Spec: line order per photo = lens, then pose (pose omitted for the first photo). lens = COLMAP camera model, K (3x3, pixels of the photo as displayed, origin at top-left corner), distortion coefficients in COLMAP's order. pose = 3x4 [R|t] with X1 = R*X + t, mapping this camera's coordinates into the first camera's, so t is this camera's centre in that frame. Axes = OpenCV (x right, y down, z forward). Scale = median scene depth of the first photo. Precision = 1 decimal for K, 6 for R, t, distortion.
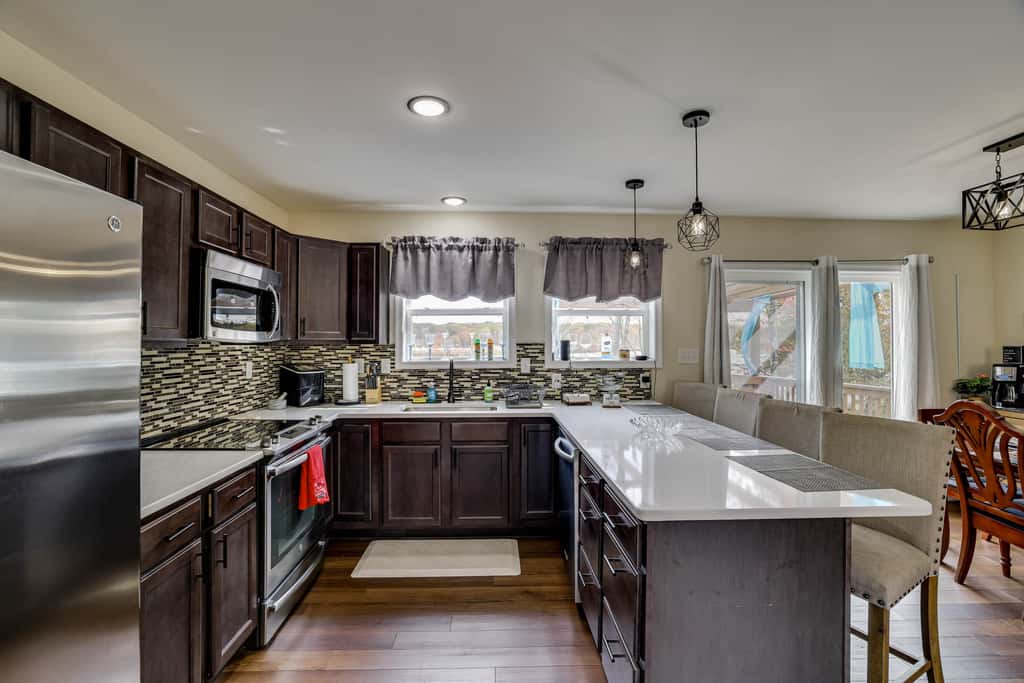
lens RADIAL K [[454.5, 0, 506.1], [0, 454.5, 339.6], [0, 0, 1]] dist [-0.023325, 0.000485]
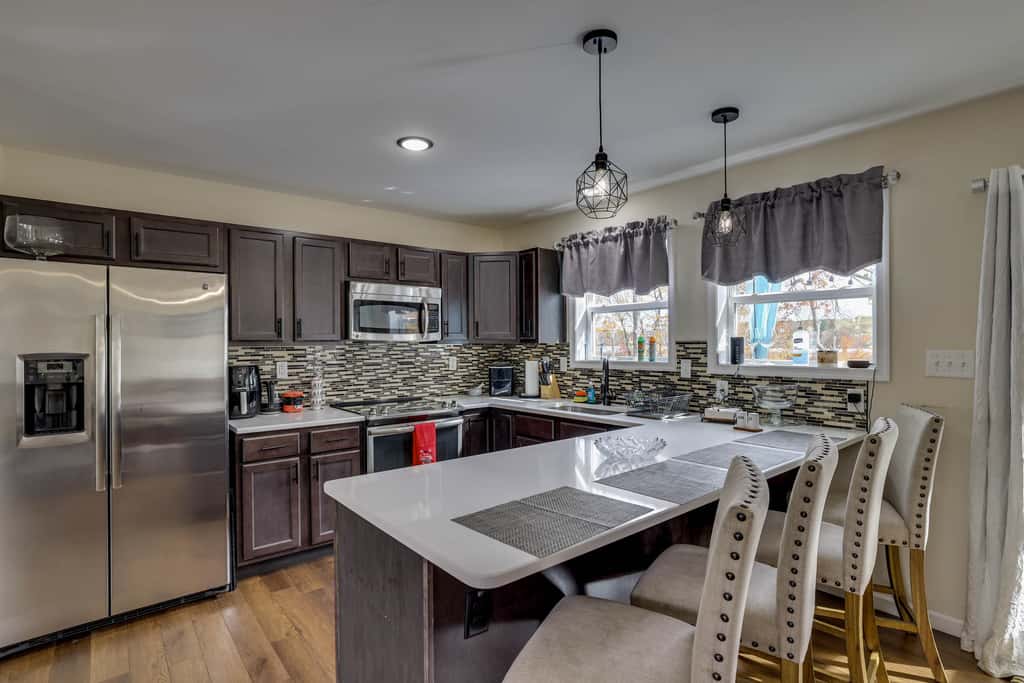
lens RADIAL K [[525.1, 0, 510.7], [0, 525.1, 346.4], [0, 0, 1]] dist [0.000034, 0.000454]
pose [[0.611332, 0.002429, -0.791370, 0.604870], [0.009492, 0.999901, 0.010402, 0.004229], [0.791317, -0.013871, 0.611249, 0.181635]]
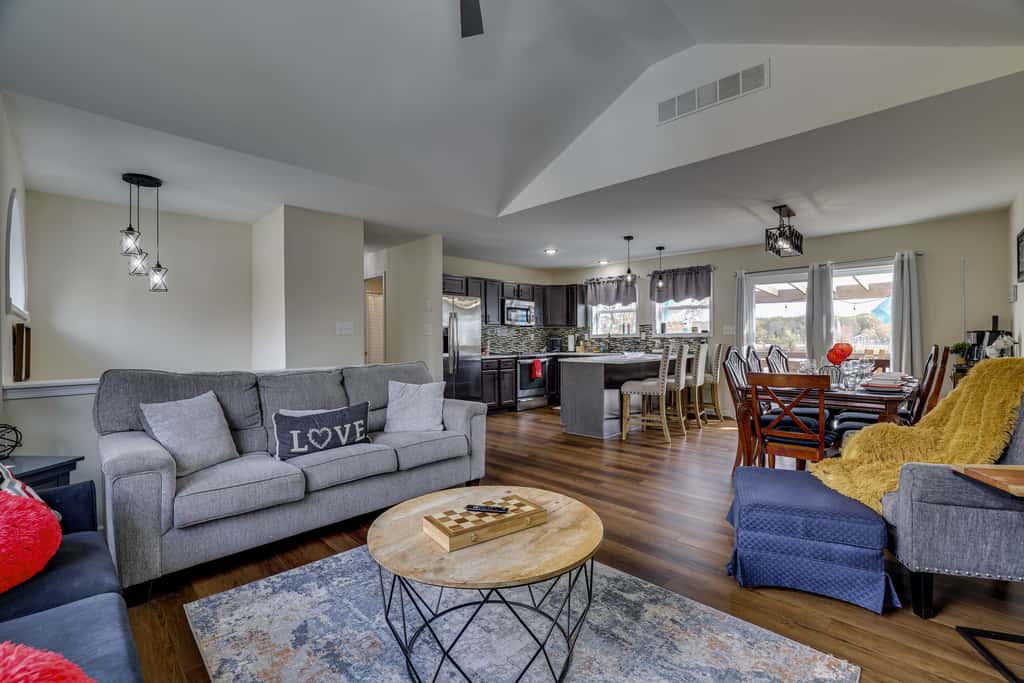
lens RADIAL K [[454.5, 0, 511.4], [0, 454.5, 341.0], [0, 0, 1]] dist [-0.023325, 0.000485]
pose [[0.689831, -0.003168, -0.723964, 1.114771], [0.010244, 0.999933, 0.005386, 0.063781], [0.723898, -0.011132, 0.689817, -0.825909]]
